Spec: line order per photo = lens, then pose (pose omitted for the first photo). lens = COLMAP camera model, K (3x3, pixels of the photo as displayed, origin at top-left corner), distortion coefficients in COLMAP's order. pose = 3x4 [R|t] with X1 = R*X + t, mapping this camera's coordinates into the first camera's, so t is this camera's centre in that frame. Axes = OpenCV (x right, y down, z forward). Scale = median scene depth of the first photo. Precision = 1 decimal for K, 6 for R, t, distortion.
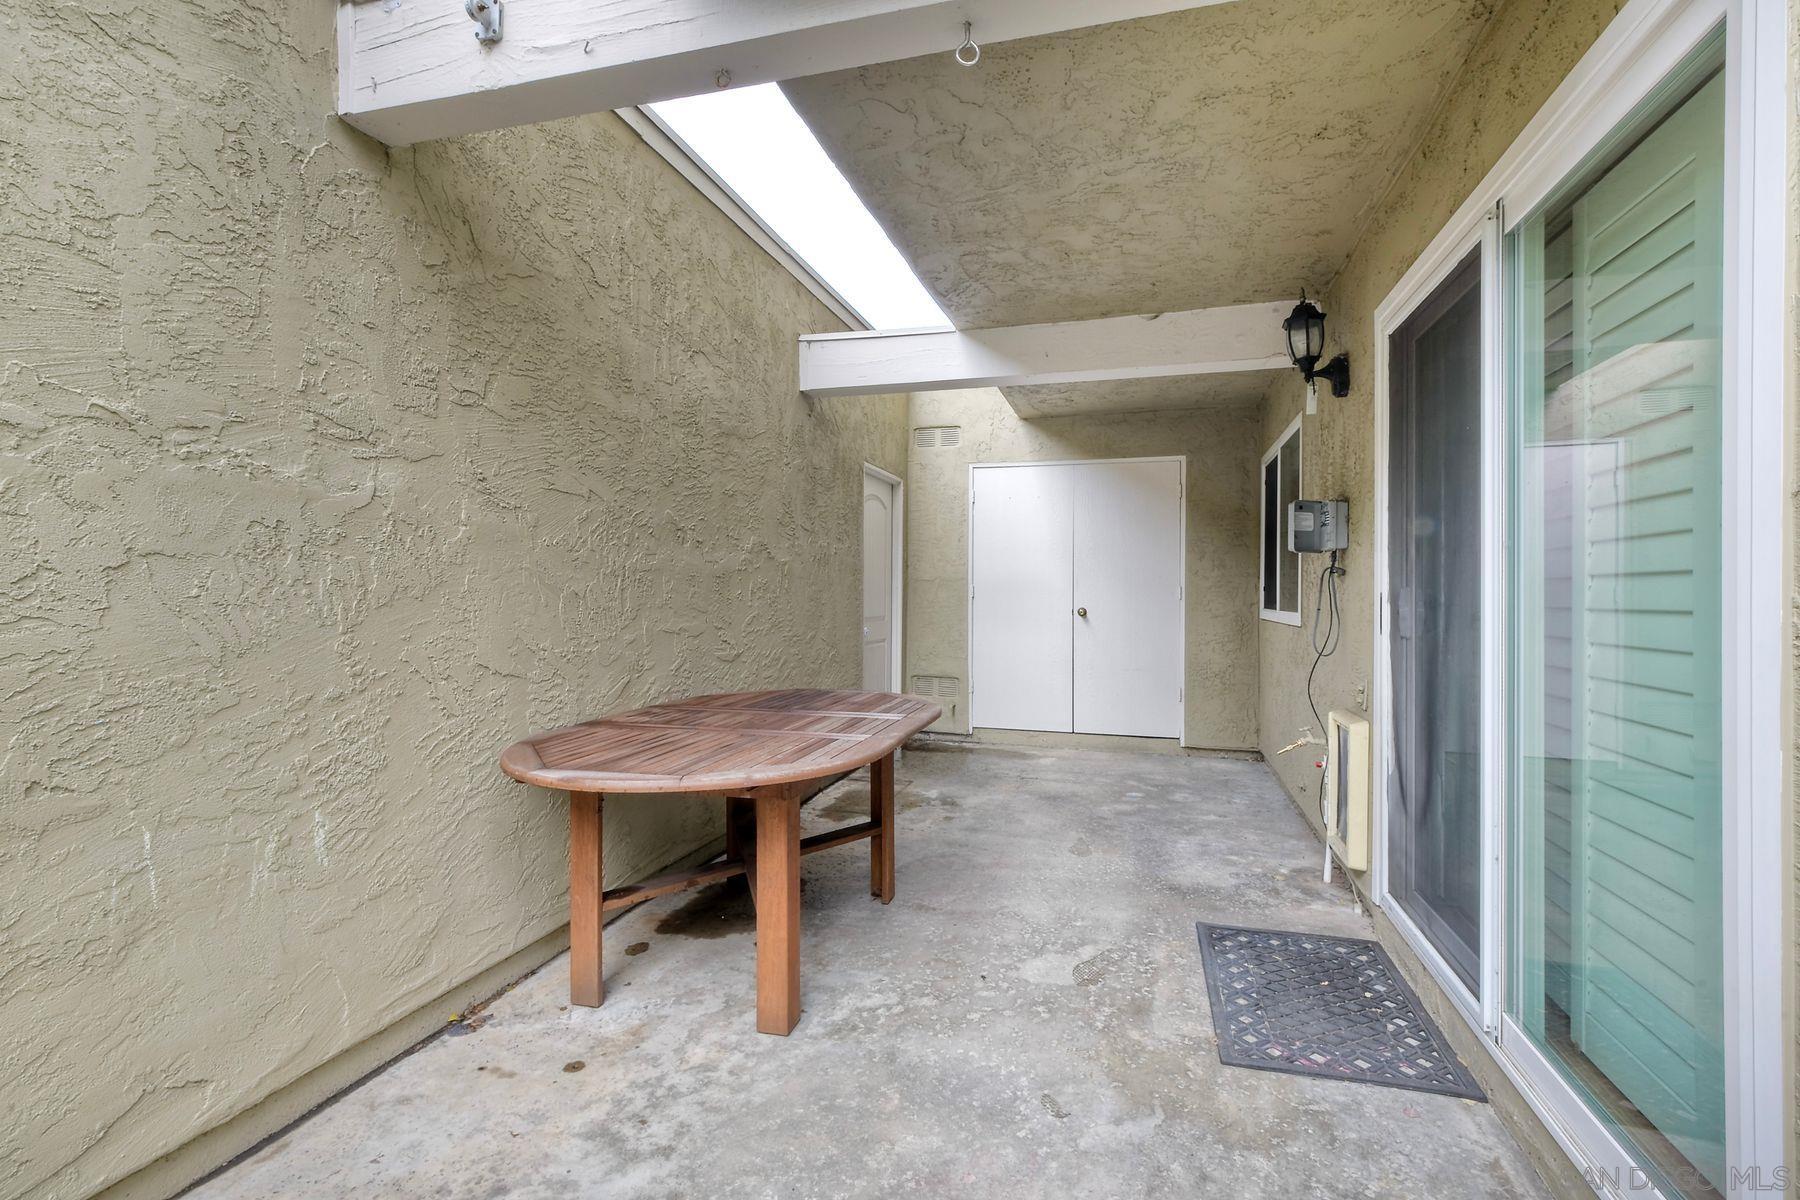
lens RADIAL K [[803.4, 0, 903.1], [0, 803.4, 589.3], [0, 0, 1]] dist [-0.000488, -0.000211]
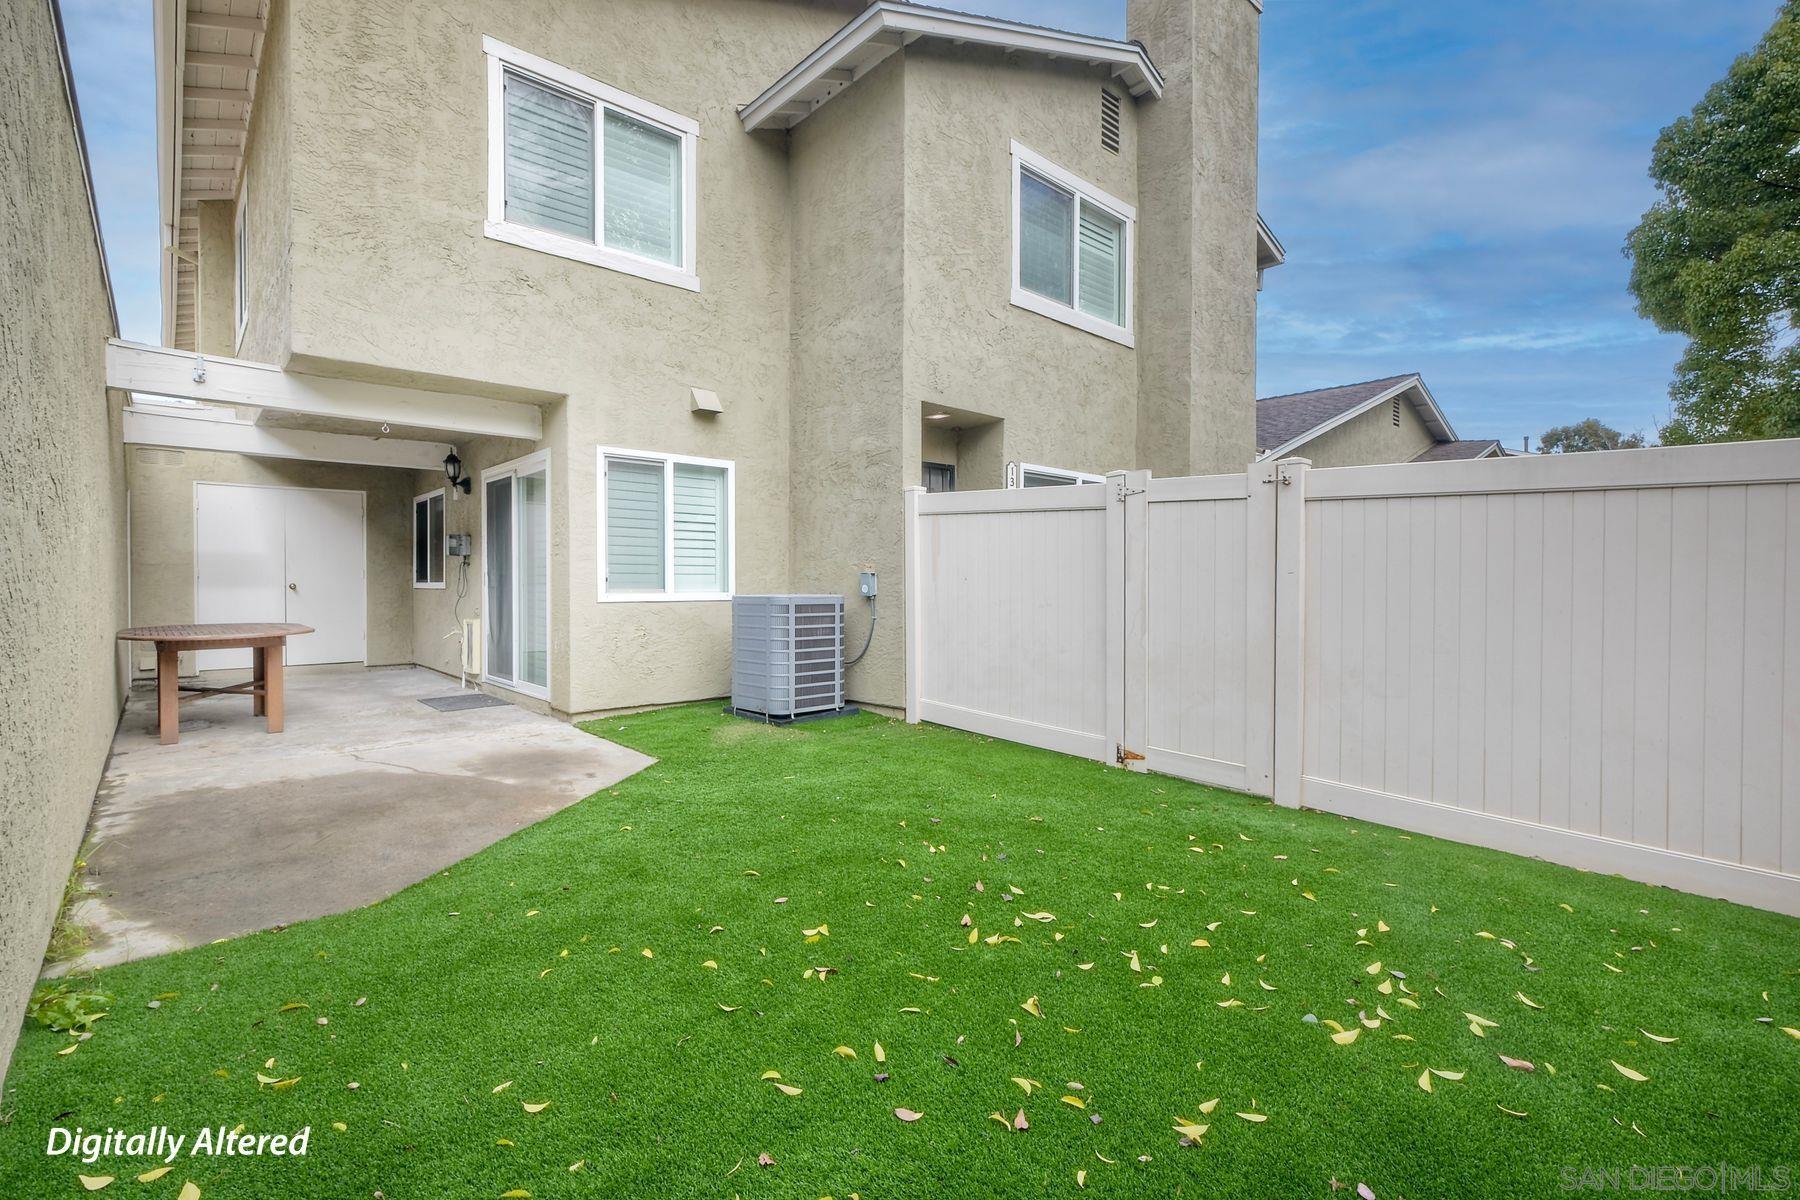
lens RADIAL K [[803.4, 0, 903.1], [0, 803.4, 589.3], [0, 0, 1]] dist [-0.000488, -0.000211]
pose [[0.512514, -0.015211, 0.858544, -0.867419], [-0.001729, 0.999823, 0.018747, 0.007893], [-0.858677, -0.011093, 0.512397, -1.380342]]
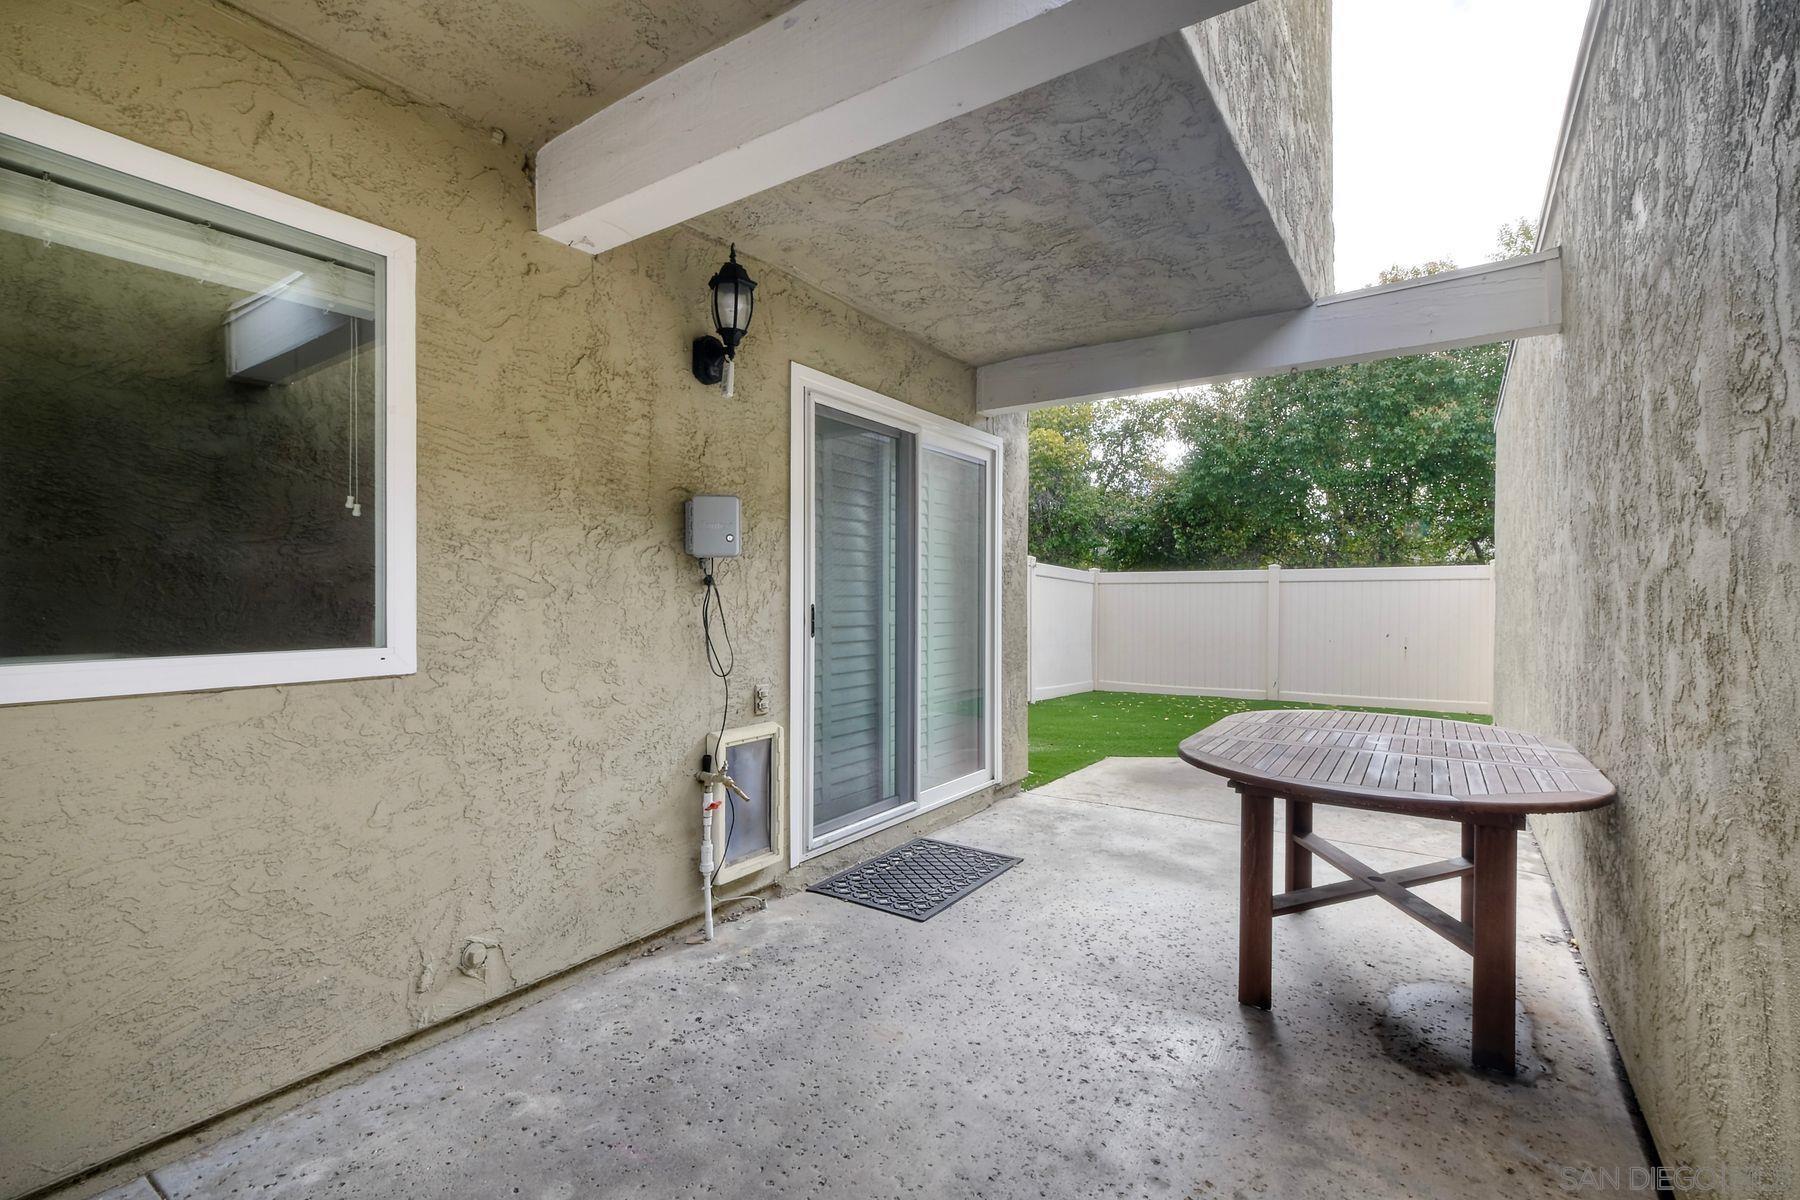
lens RADIAL K [[785.9, 0, 935.4], [0, 785.9, 597.7], [0, 0, 1]] dist [-0.000653, -0.000246]
pose [[-0.961217, -0.008884, 0.275650, 0.059396], [-0.010032, 0.999946, -0.002754, -0.003299], [-0.275611, -0.005413, -0.961254, 1.652433]]
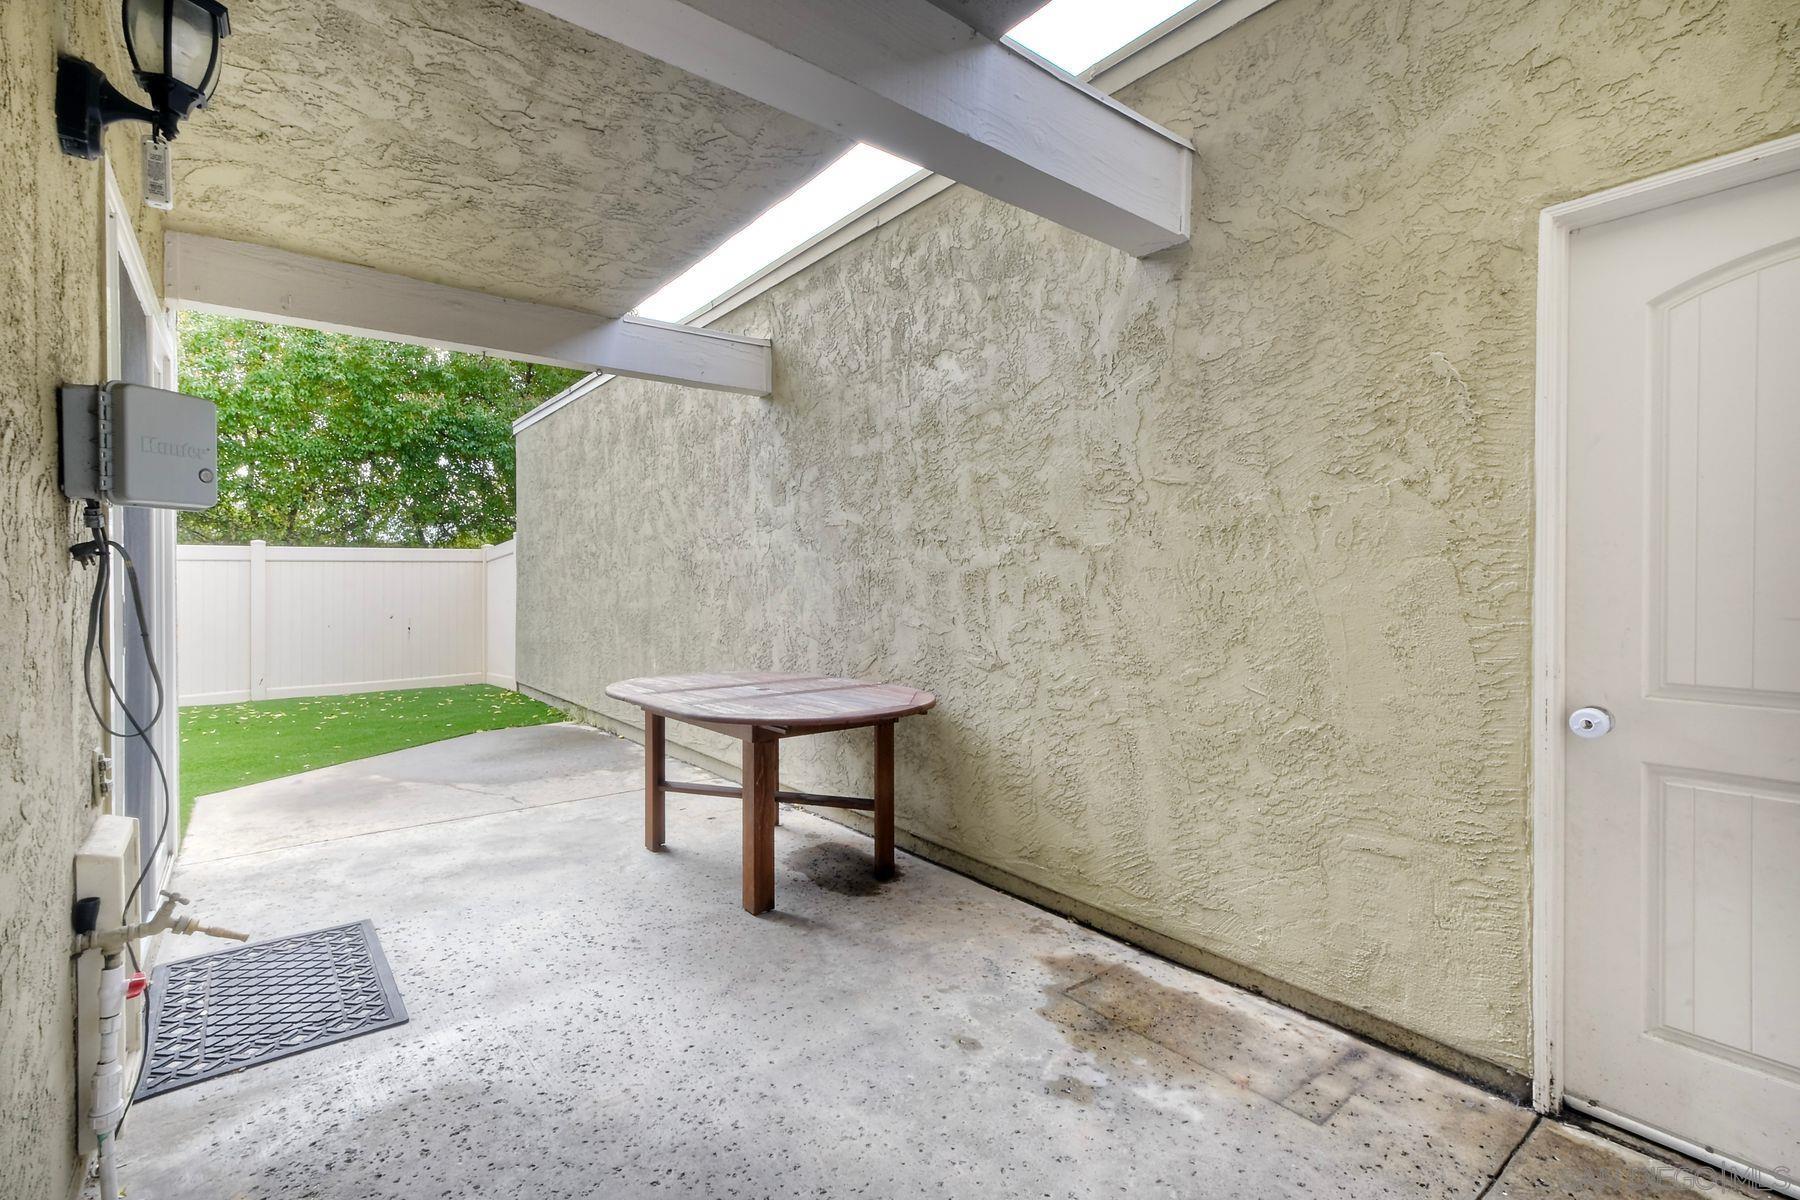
lens RADIAL K [[791.8, 0, 873.3], [0, 791.8, 581.5], [0, 0, 1]] dist [0.001201, 0.000179]
pose [[-0.583083, -0.003833, -0.812404, 0.600989], [0.000669, 0.999986, -0.005198, -0.002310], [0.812413, -0.003575, -0.583072, 1.508357]]
